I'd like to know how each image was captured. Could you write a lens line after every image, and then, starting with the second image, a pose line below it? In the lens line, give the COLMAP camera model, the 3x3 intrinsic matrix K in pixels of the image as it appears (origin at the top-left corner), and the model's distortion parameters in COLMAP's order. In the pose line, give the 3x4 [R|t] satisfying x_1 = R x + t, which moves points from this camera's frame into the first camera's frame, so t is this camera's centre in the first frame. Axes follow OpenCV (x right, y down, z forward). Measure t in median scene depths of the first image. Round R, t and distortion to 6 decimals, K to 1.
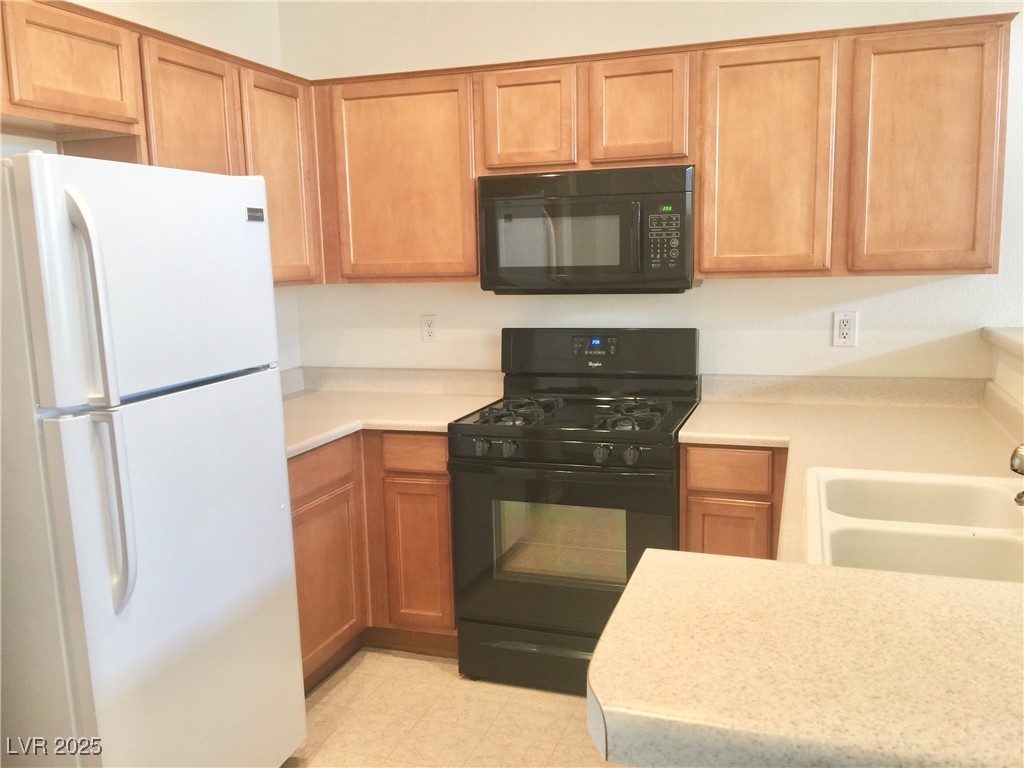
lens RADIAL K [[861.3, 0, 517.0], [0, 861.3, 383.0], [0, 0, 1]] dist [0.065668, -0.101545]
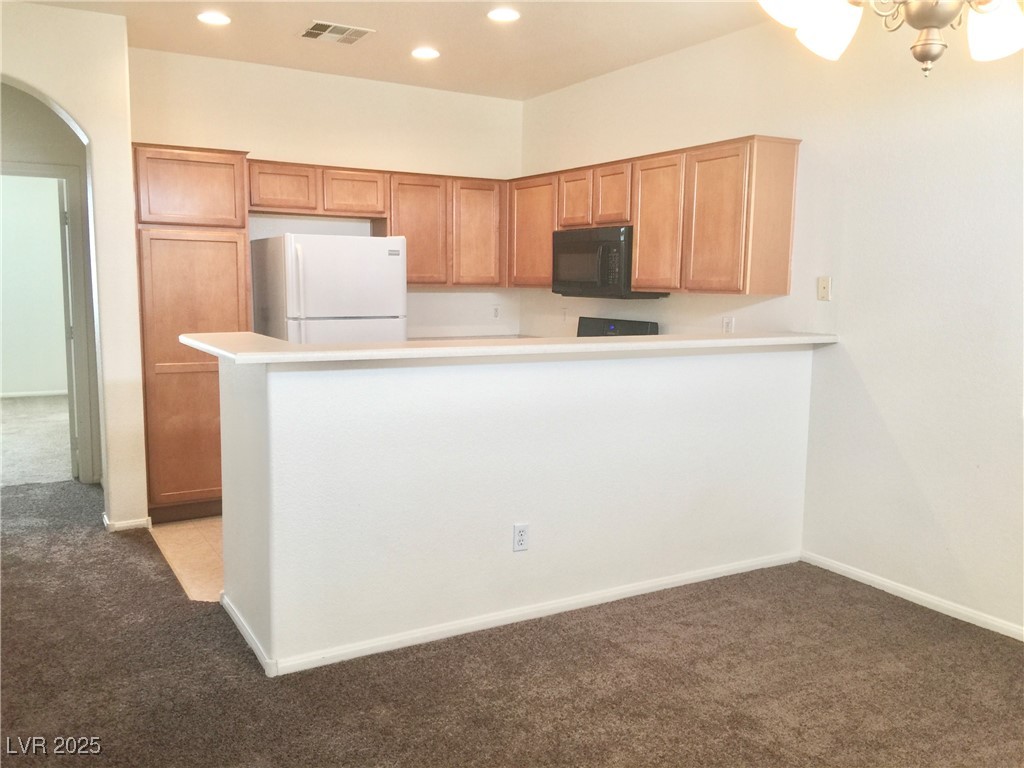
lens RADIAL K [[861.3, 0, 515.1], [0, 861.3, 383.0], [0, 0, 1]] dist [0.065668, -0.101545]
pose [[0.752856, 0.113551, -0.648317, 1.180420], [-0.126579, 0.991597, 0.026686, 0.043868], [0.645899, 0.061973, 0.760903, -0.442844]]
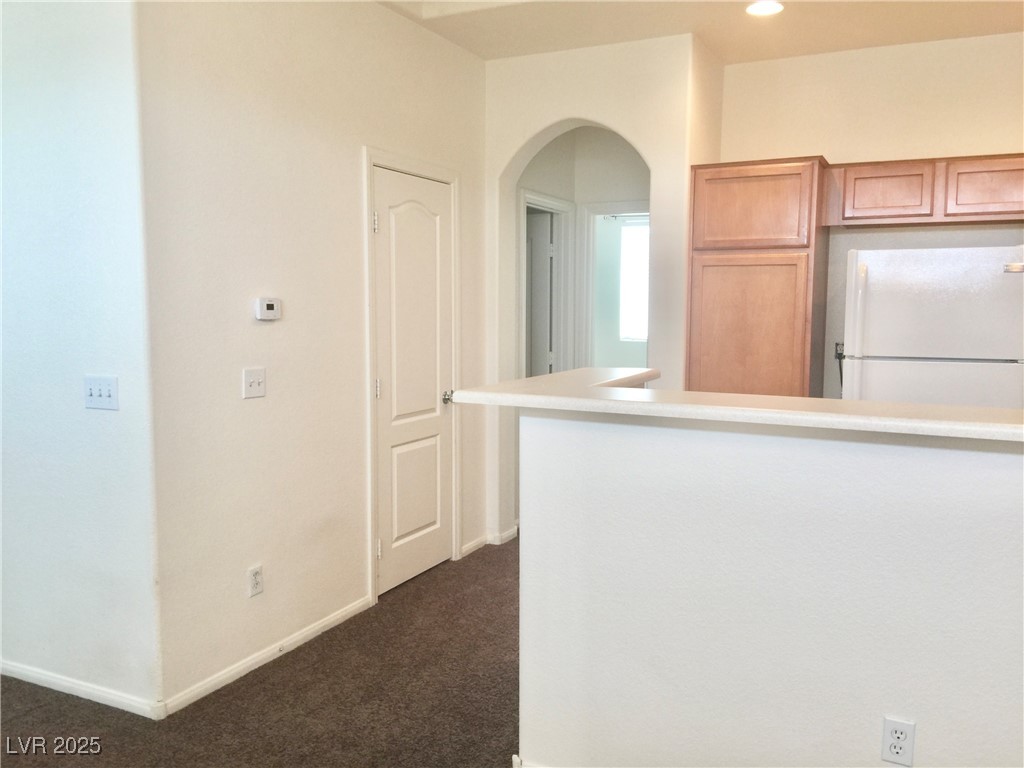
lens RADIAL K [[861.3, 0, 507.7], [0, 861.3, 378.5], [0, 0, 1]] dist [0.065668, -0.101545]
pose [[-0.157427, 0.115418, -0.980763, 1.149058], [-0.144288, 0.979800, 0.138465, -0.064098], [0.976933, 0.163310, -0.137593, 0.266482]]
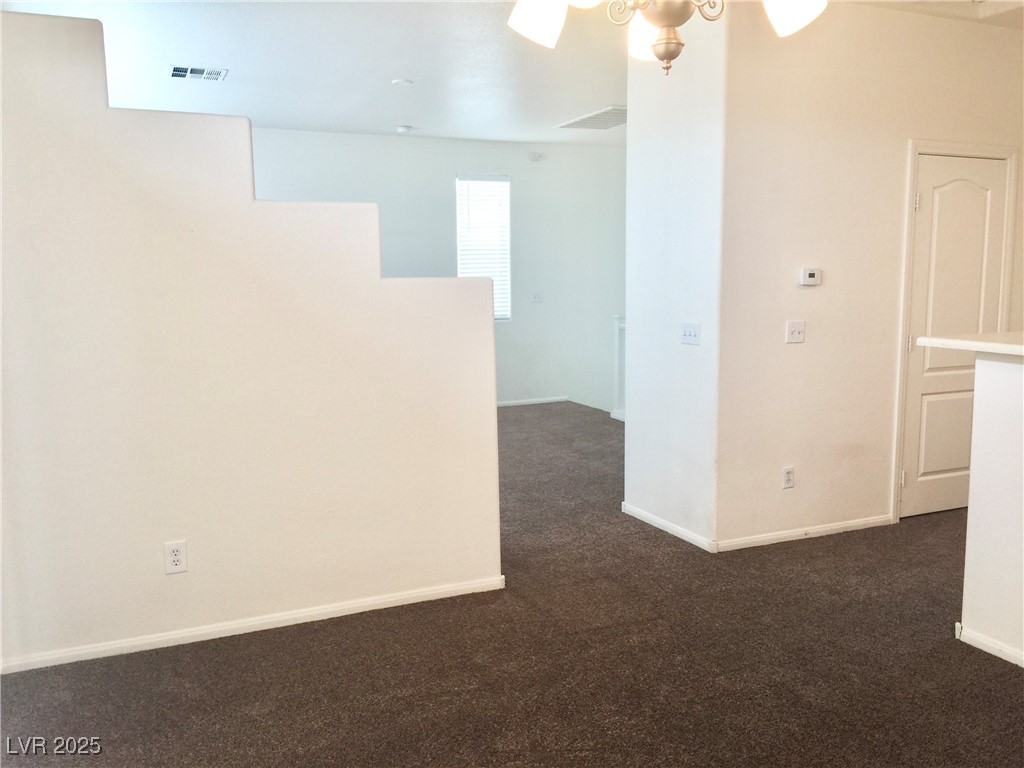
lens RADIAL K [[861.3, 0, 512.8], [0, 861.3, 383.0], [0, 0, 1]] dist [0.065668, -0.101545]
pose [[-0.749580, 0.118471, -0.651225, 1.392937], [-0.069582, 0.964297, 0.255517, -0.108433], [0.658246, 0.236844, -0.714575, 0.497348]]
